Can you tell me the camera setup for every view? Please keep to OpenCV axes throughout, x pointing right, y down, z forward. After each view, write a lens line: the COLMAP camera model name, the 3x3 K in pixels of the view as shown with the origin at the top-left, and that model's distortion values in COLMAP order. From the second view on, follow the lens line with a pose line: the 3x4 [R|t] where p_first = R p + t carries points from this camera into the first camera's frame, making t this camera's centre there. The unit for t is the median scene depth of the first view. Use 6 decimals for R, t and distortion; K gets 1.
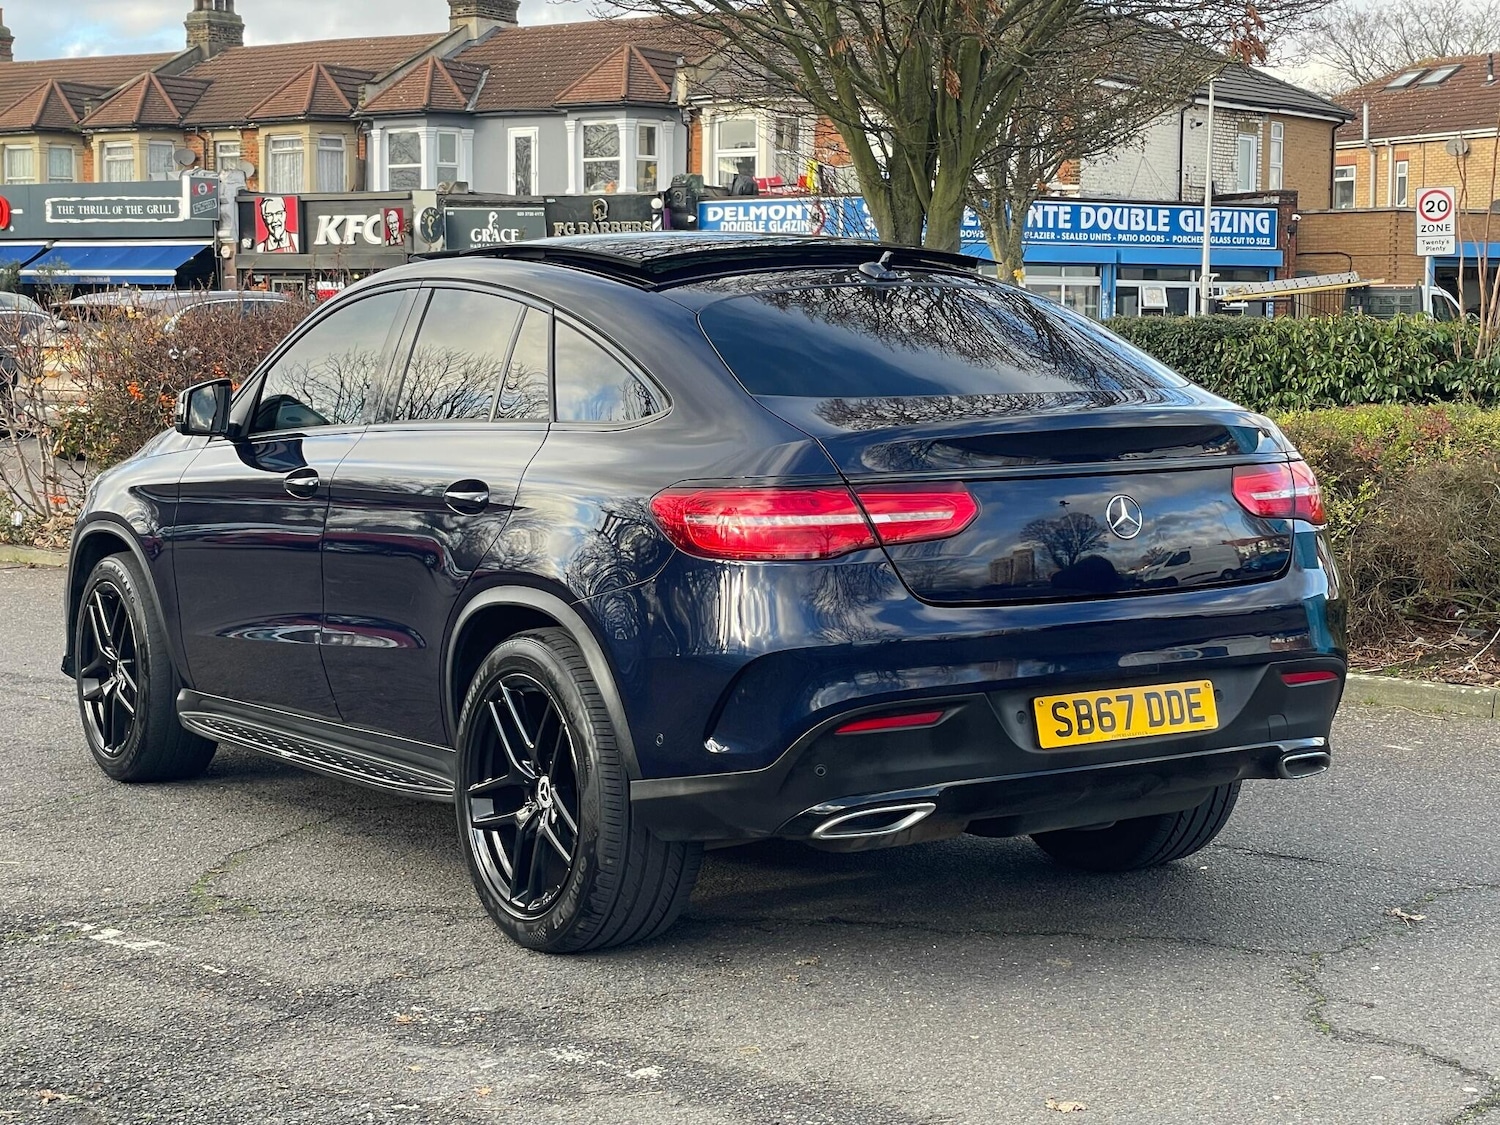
lens RADIAL K [[3667.8, 0, 750.0], [0, 3667.8, 562.5], [0, 0, 1]] dist [0.286915, -0.374143]
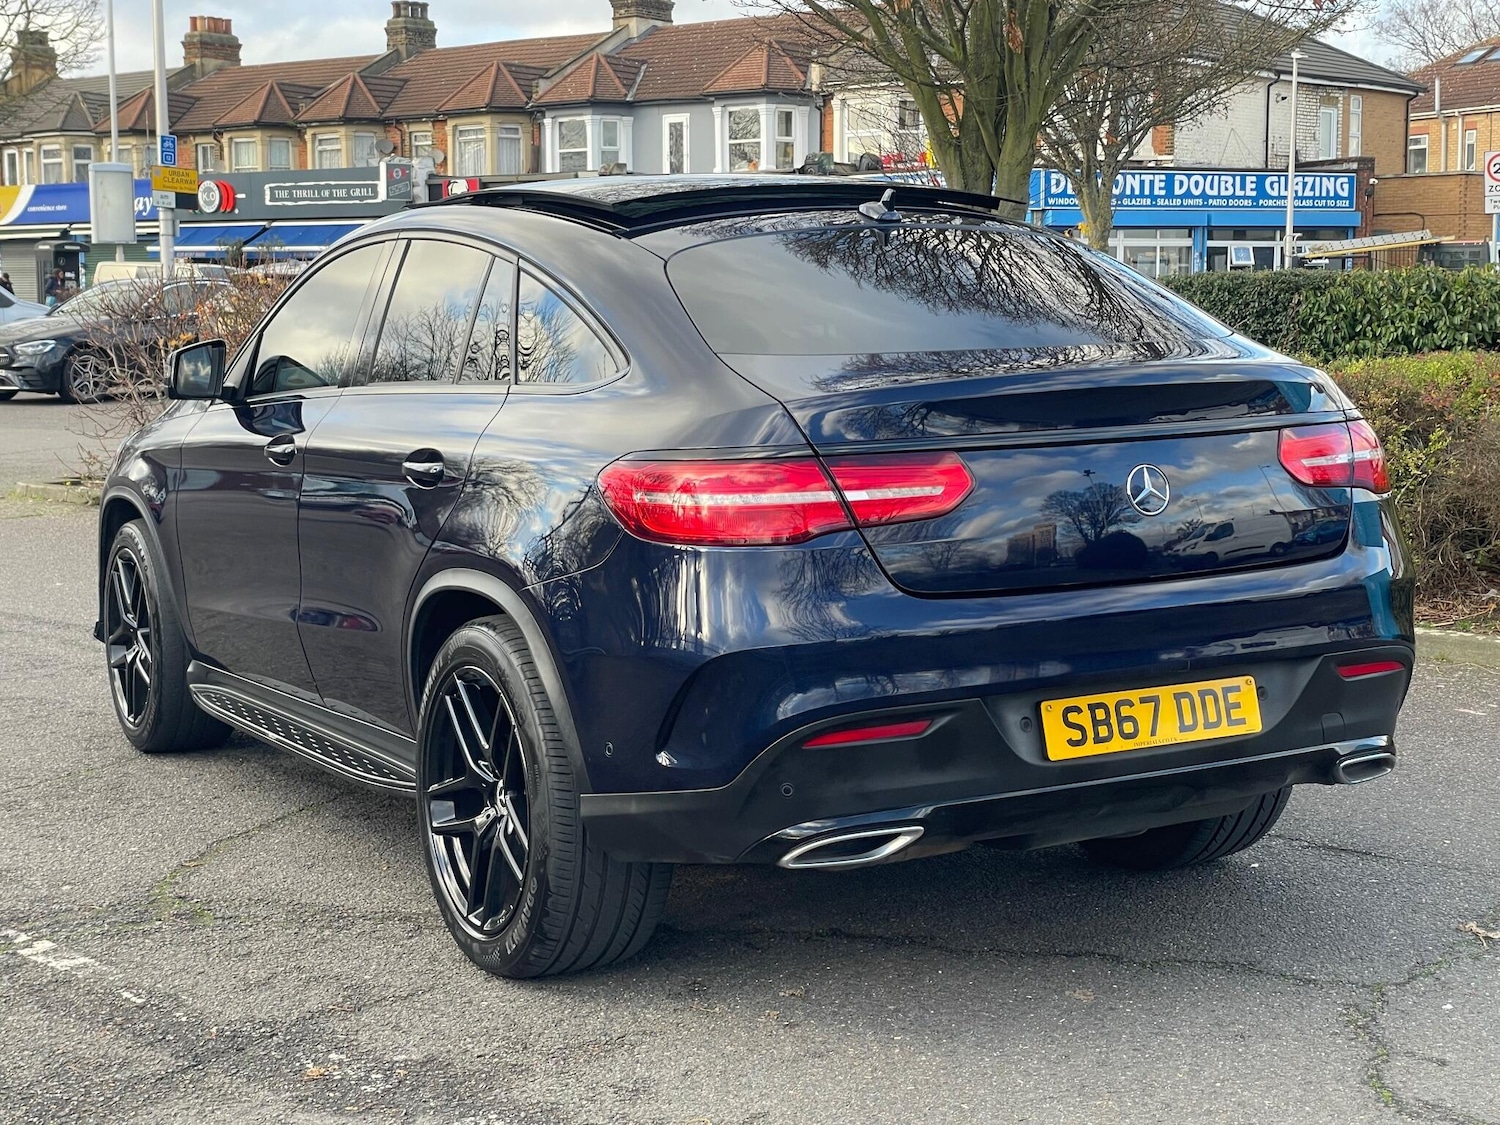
lens RADIAL K [[2649.7, 0, 748.8], [0, 2649.7, 546.6], [0, 0, 1]] dist [0.310837, -1.205994]
pose [[0.996337, -0.004210, -0.085406, 0.050769], [0.006679, 0.999567, 0.028648, -0.014466], [0.085248, -0.029114, 0.995934, 0.303973]]
